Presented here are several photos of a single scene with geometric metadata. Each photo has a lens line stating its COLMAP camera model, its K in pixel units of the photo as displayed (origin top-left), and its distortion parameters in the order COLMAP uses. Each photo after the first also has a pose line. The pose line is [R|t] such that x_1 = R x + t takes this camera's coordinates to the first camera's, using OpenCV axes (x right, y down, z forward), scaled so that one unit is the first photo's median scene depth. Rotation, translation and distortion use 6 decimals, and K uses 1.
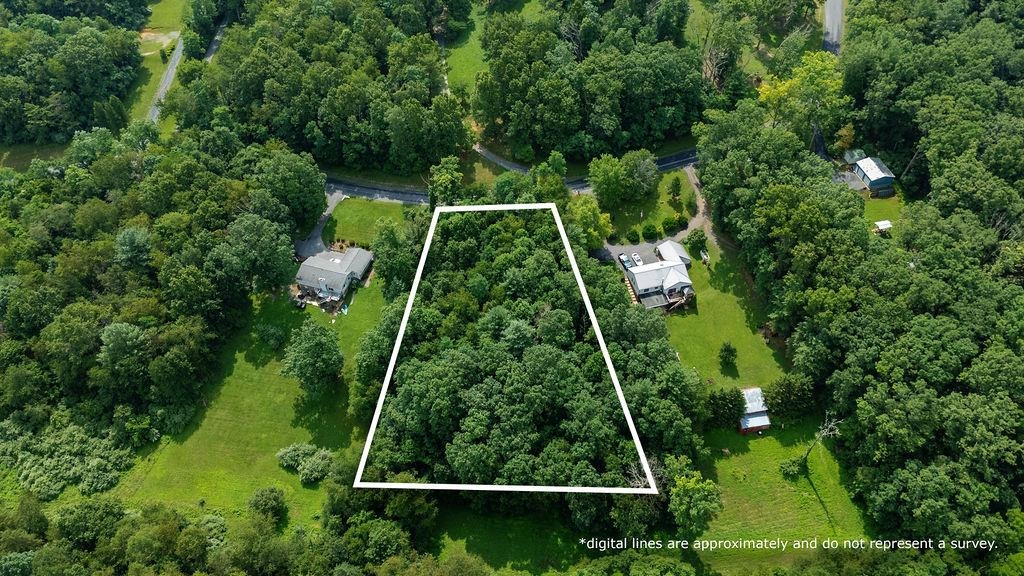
lens RADIAL K [[753.7, 0, 510.5], [0, 753.7, 290.2], [0, 0, 1]] dist [0.015139, -0.001764]
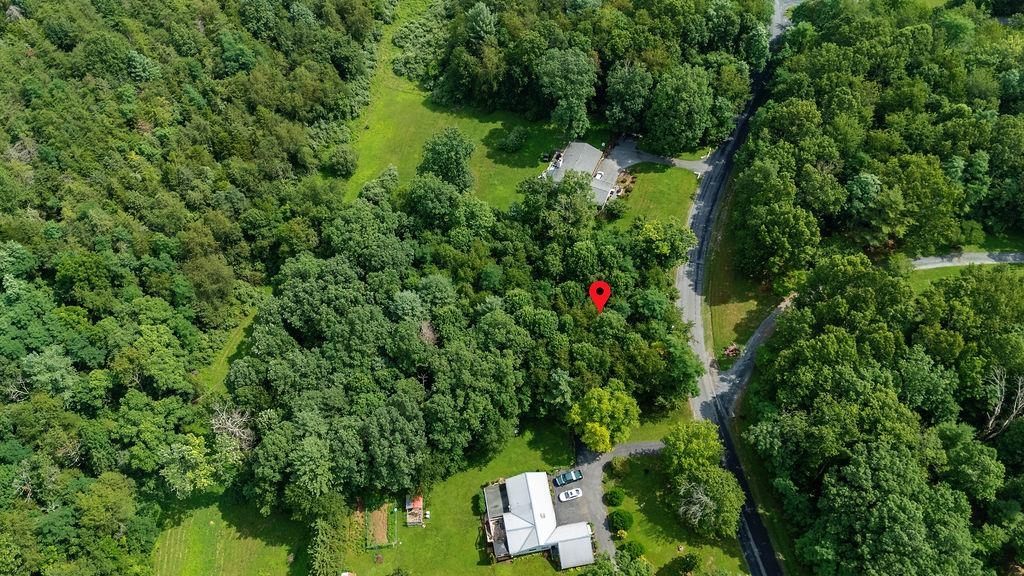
lens RADIAL K [[753.7, 0, 510.5], [0, 753.7, 290.4], [0, 0, 1]] dist [0.015139, -0.001764]
pose [[-0.095452, 0.863332, -0.495526, 0.370241], [-0.711450, 0.289002, 0.640560, -0.531452], [0.696224, 0.413685, 0.586632, 0.457007]]
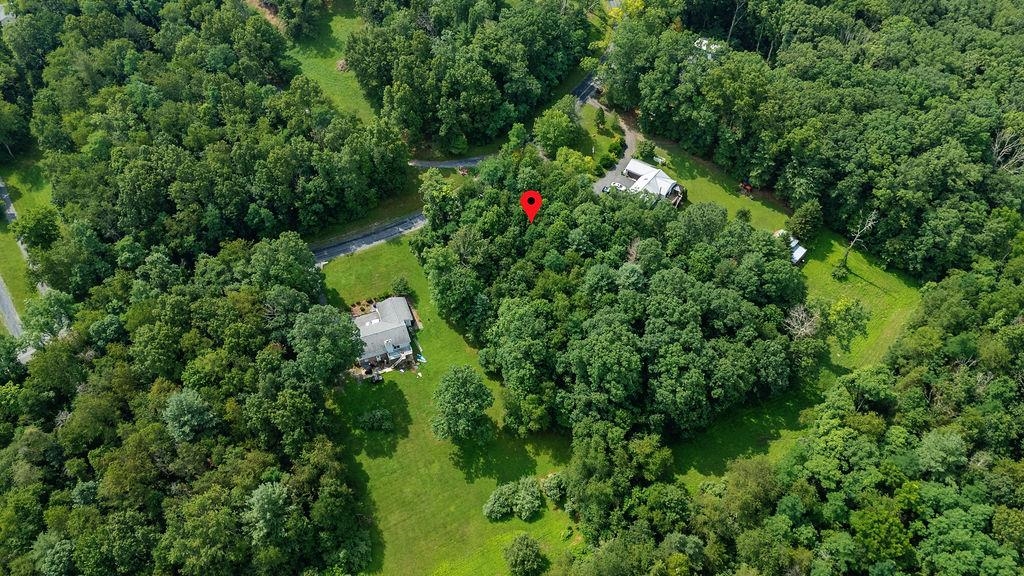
lens RADIAL K [[753.7, 0, 507.7], [0, 753.7, 284.7], [0, 0, 1]] dist [0.015139, -0.001764]
pose [[0.790227, -0.457623, 0.407582, -0.473040], [0.464657, 0.881071, 0.088360, -0.087612], [-0.399544, 0.119562, 0.908884, 0.095369]]
